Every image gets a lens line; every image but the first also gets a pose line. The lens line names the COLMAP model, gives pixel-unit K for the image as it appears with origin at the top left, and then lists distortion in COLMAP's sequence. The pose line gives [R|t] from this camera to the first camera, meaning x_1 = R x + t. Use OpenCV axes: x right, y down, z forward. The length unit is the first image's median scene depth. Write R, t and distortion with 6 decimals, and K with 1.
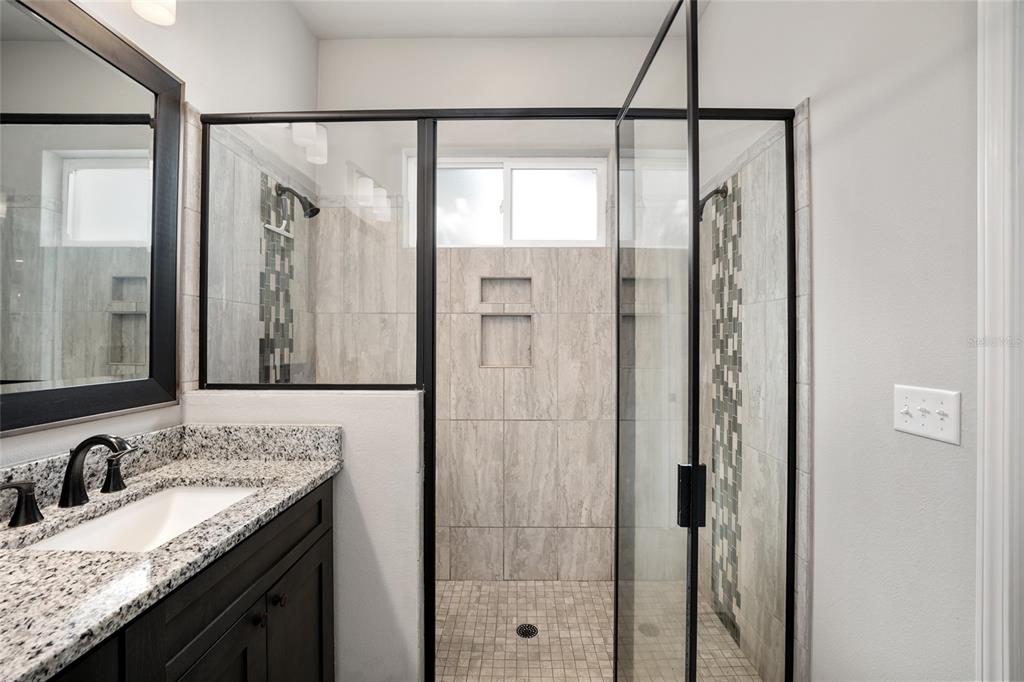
lens RADIAL K [[434.1, 0, 510.8], [0, 434.1, 337.2], [0, 0, 1]] dist [-0.005276, 0.000034]
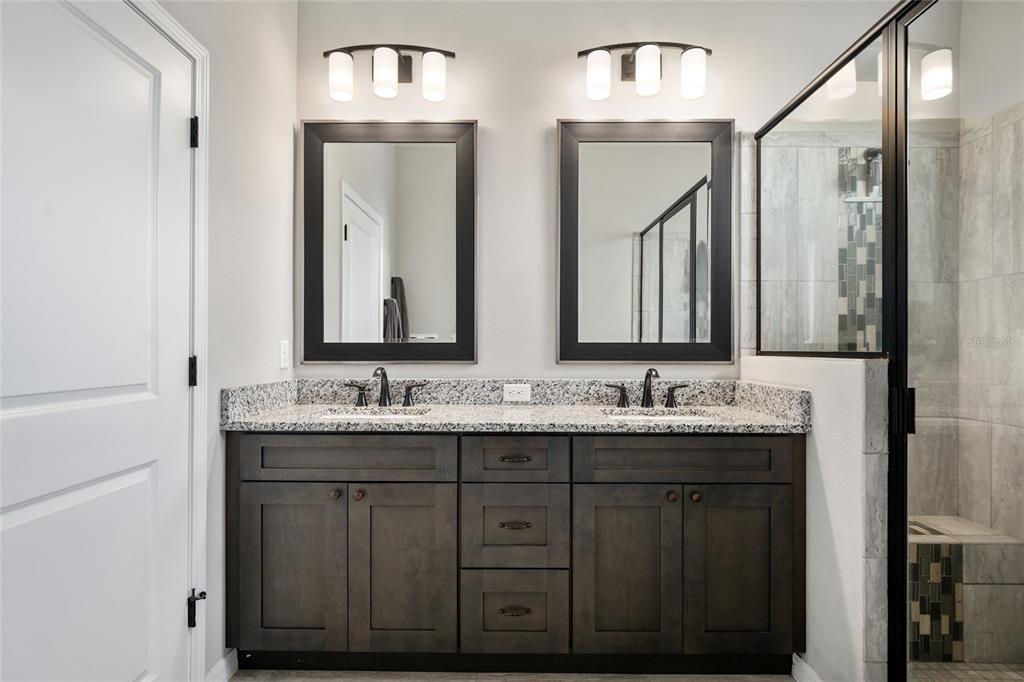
lens RADIAL K [[510.7, 0, 511.1], [0, 510.7, 344.7], [0, 0, 1]] dist [0.000398, -0.000128]
pose [[0.022629, -0.007568, -0.999715, 0.724320], [0.004304, 0.999963, -0.007472, 0.097118], [0.999735, -0.004133, 0.022660, 0.266070]]
